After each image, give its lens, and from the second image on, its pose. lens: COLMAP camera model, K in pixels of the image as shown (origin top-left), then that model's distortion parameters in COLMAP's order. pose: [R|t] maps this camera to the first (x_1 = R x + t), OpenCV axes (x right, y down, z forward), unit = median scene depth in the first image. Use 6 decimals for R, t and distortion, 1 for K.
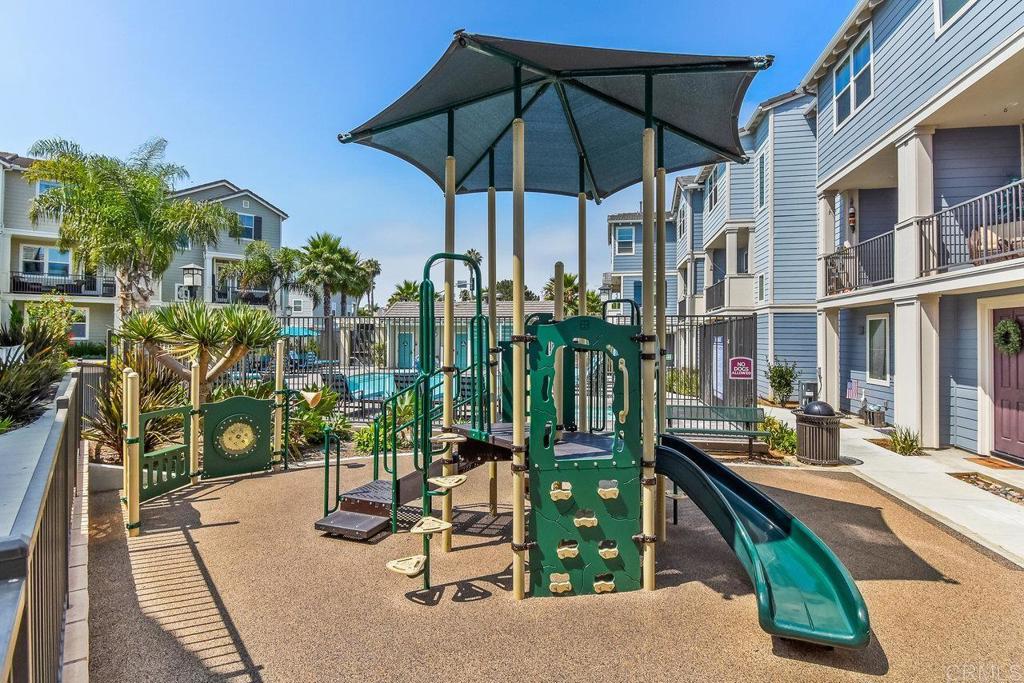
lens RADIAL K [[524.0, 0, 516.2], [0, 524.0, 340.4], [0, 0, 1]] dist [0.004296, 0.000359]
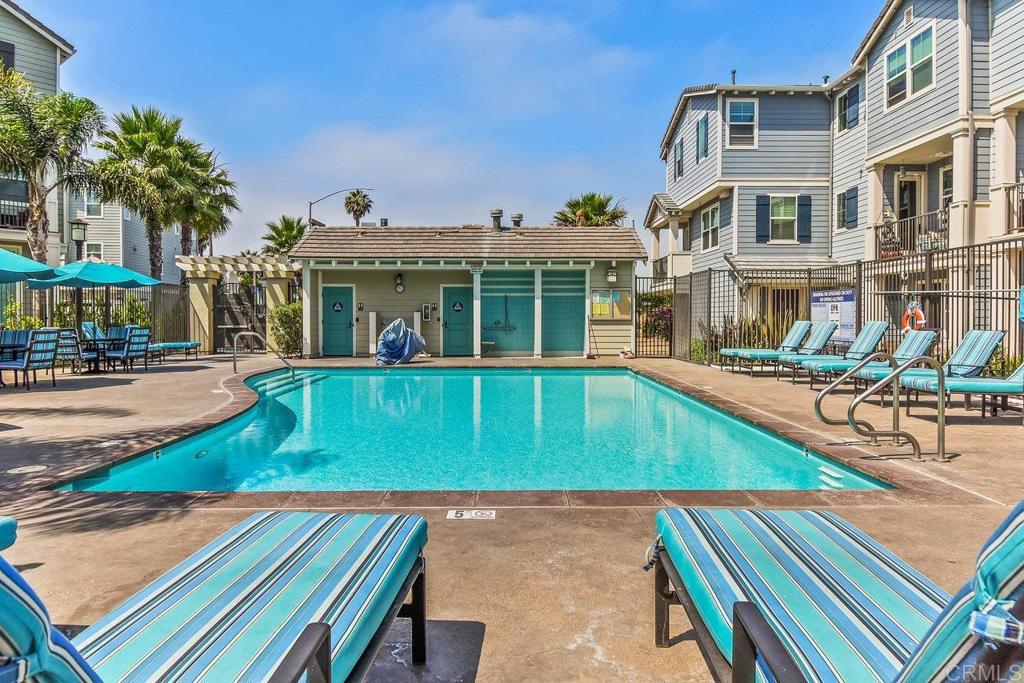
lens RADIAL K [[610.4, 0, 503.5], [0, 610.4, 335.3], [0, 0, 1]] dist [-0.021307, -0.001040]
pose [[0.978965, -0.011642, 0.203698, -0.161246], [0.007218, 0.999722, 0.022444, 0.019508], [-0.203902, -0.020501, 0.978777, 0.366679]]
